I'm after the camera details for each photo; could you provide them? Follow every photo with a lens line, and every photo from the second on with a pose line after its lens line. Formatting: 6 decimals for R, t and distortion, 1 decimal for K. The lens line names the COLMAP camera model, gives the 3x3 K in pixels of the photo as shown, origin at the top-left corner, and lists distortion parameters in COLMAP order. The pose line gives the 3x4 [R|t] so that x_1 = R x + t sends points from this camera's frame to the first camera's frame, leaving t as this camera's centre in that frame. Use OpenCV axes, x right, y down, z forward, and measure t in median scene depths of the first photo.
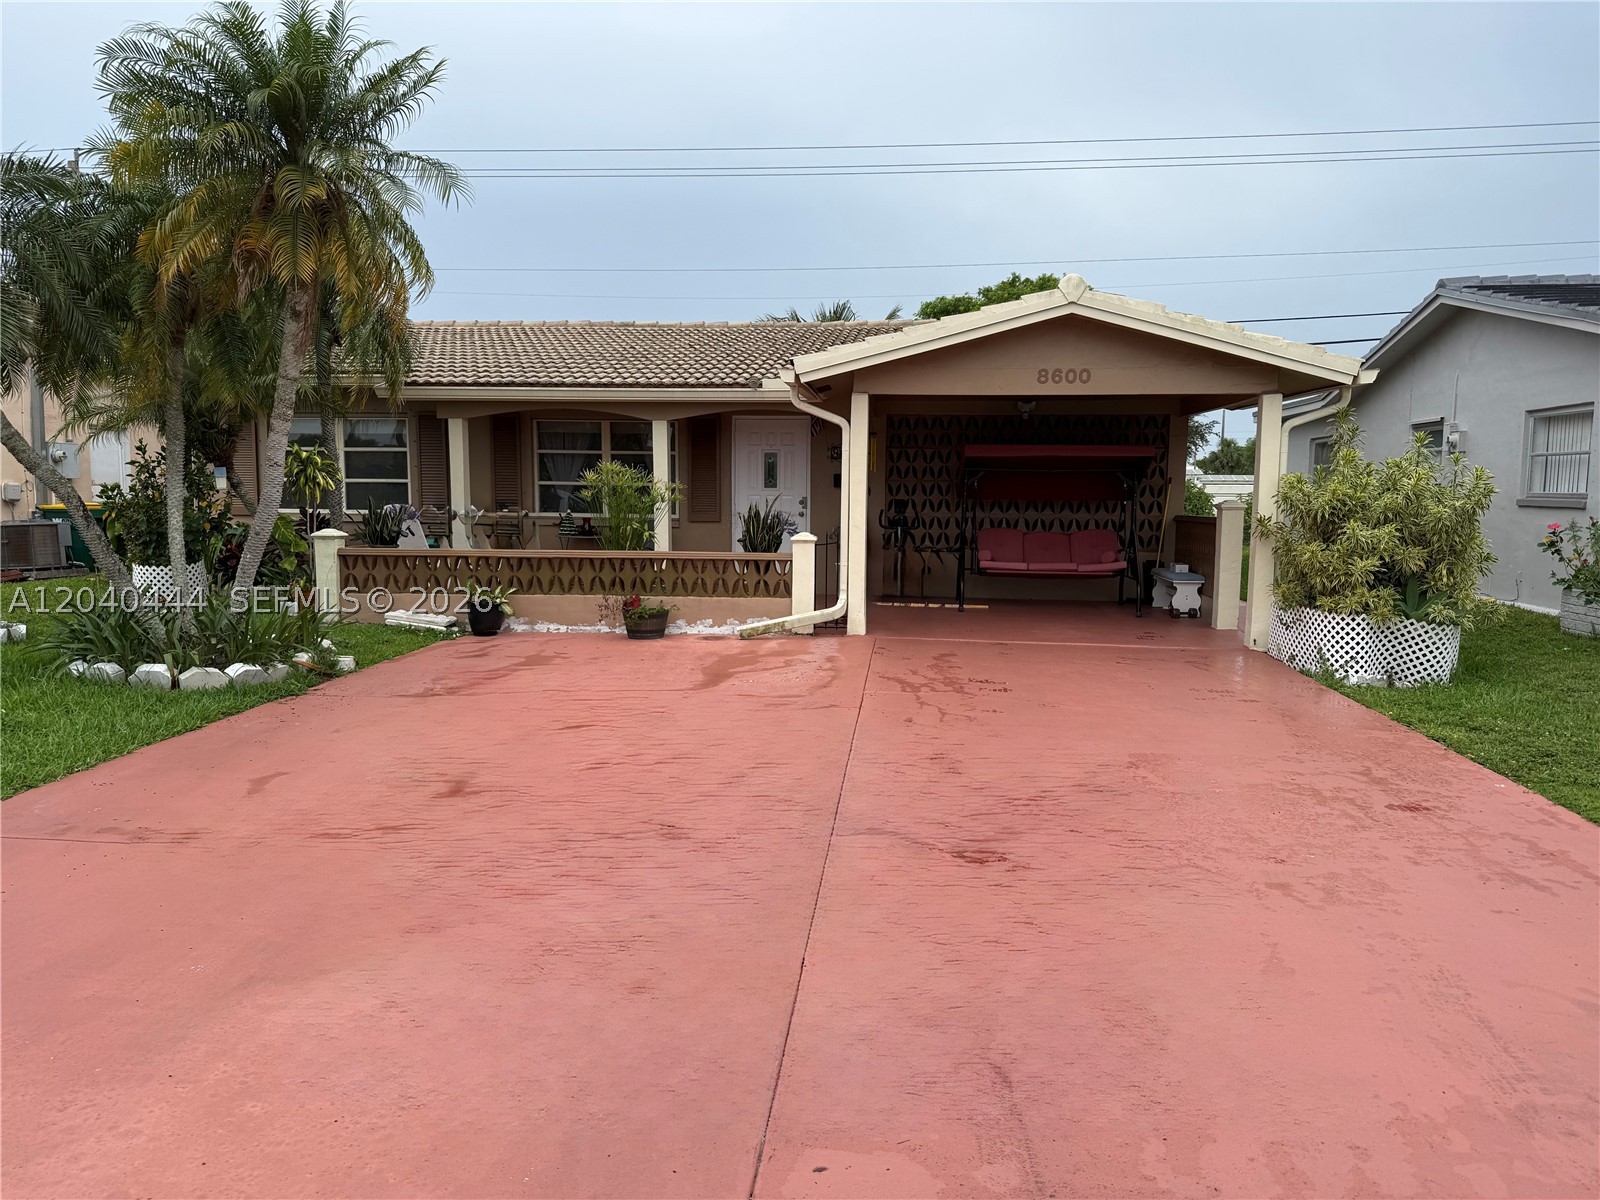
lens RADIAL K [[1113.3, 0, 806.7], [0, 1113.3, 595.8], [0, 0, 1]] dist [0.129526, -0.164081]
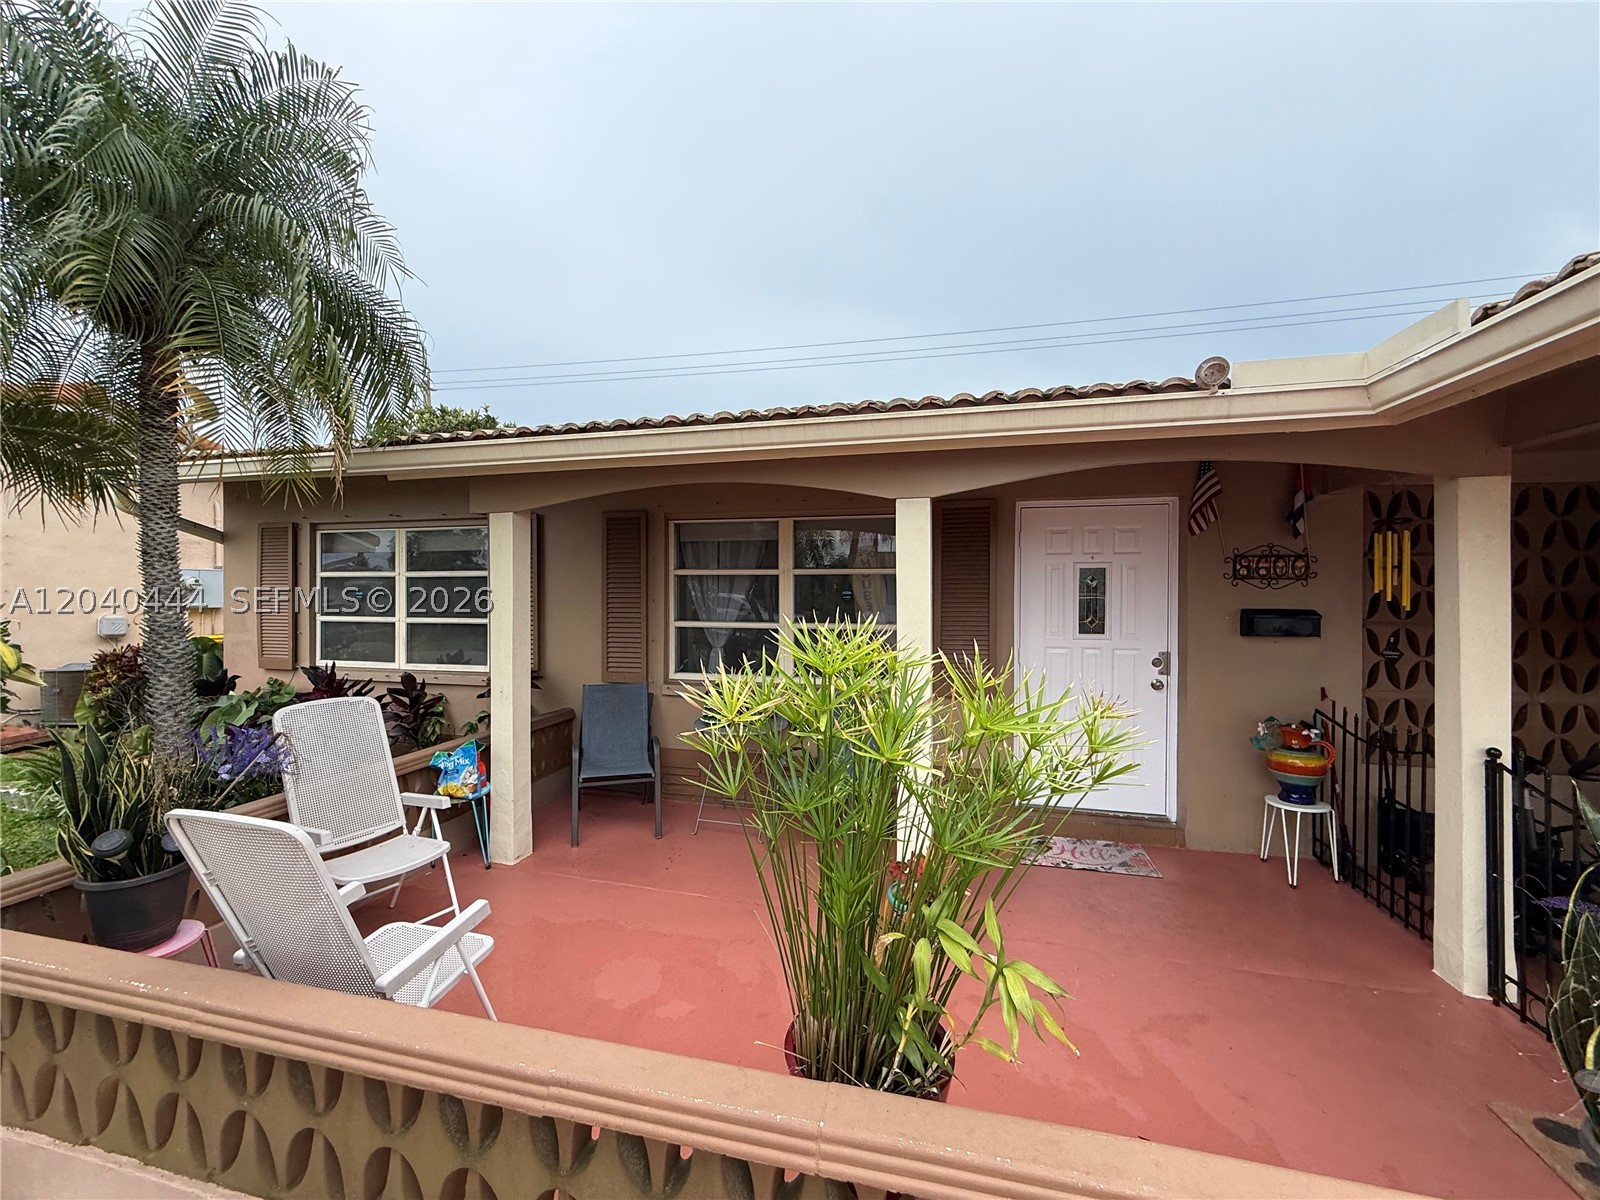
lens RADIAL K [[643.7, 0, 792.2], [0, 643.7, 601.5], [0, 0, 1]] dist [0.000097, 0.000028]
pose [[0.987798, -0.004405, -0.155678, -0.165852], [-0.008018, 0.996836, -0.079082, -0.115454], [0.155534, 0.079365, 0.984637, 0.899183]]
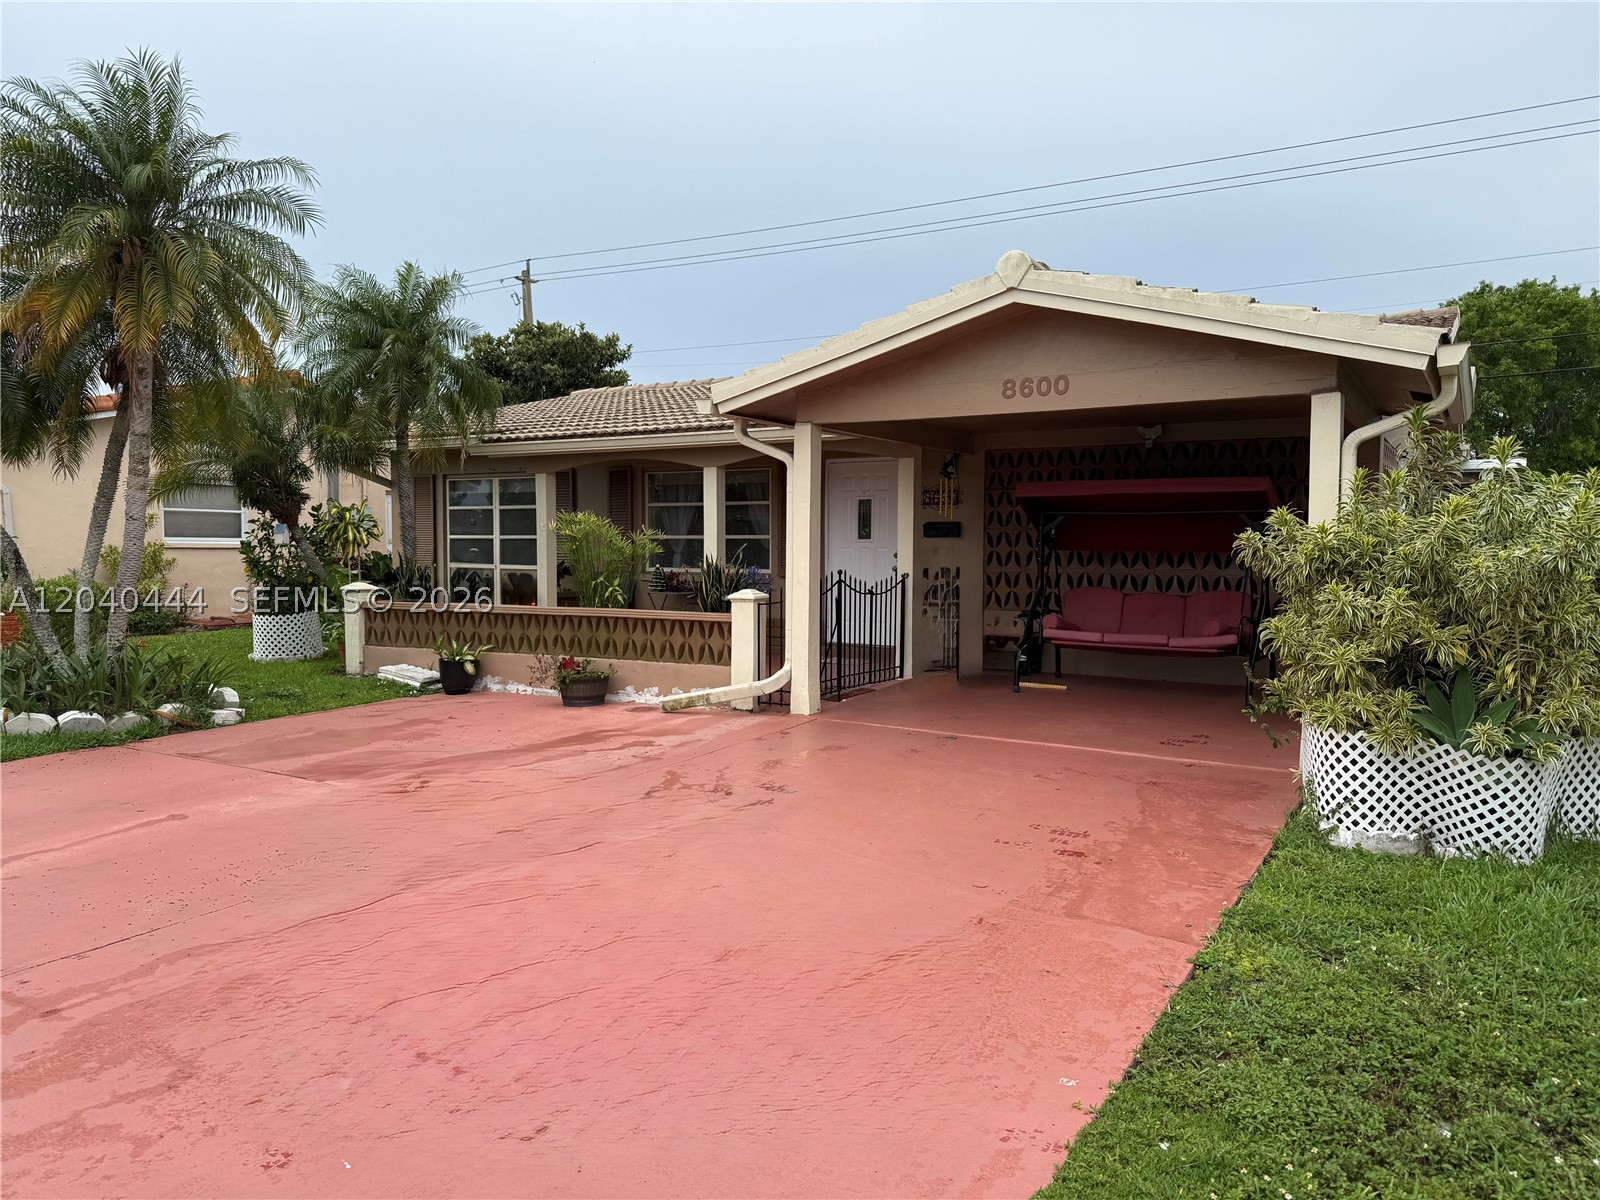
lens RADIAL K [[1113.3, 0, 806.7], [0, 1113.3, 595.8], [0, 0, 1]] dist [0.129526, -0.164081]
pose [[0.905514, 0.012526, -0.424132, 0.396434], [-0.033990, 0.998493, -0.043079, -0.017050], [0.422954, 0.053424, 0.904575, 0.251554]]
